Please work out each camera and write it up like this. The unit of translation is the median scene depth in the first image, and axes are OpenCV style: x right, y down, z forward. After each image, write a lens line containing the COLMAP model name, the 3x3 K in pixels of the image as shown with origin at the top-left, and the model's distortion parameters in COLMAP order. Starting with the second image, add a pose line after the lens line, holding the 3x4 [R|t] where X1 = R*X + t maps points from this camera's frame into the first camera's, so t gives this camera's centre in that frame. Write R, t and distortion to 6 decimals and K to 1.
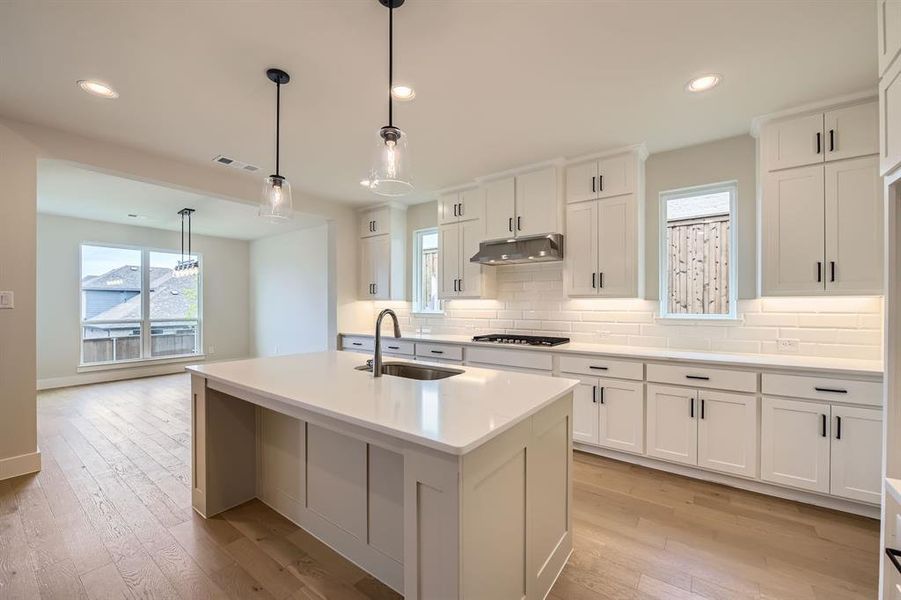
lens RADIAL K [[383.2, 0, 429.8], [0, 383.2, 305.3], [0, 0, 1]] dist [-0.000462, -0.000196]
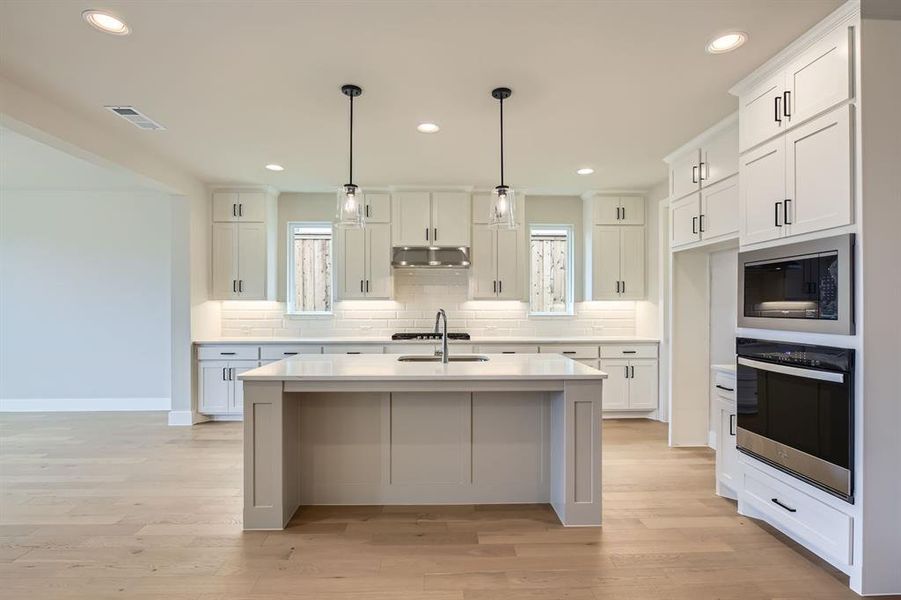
lens RADIAL K [[453.1, 0, 472.0], [0, 453.1, 304.8], [0, 0, 1]] dist [-0.000399, -0.000288]
pose [[0.761186, 0.000950, 0.648533, -0.503593], [0.000509, 0.999998, -0.002062, -0.000267], [-0.648534, 0.001899, 0.761184, -0.089057]]
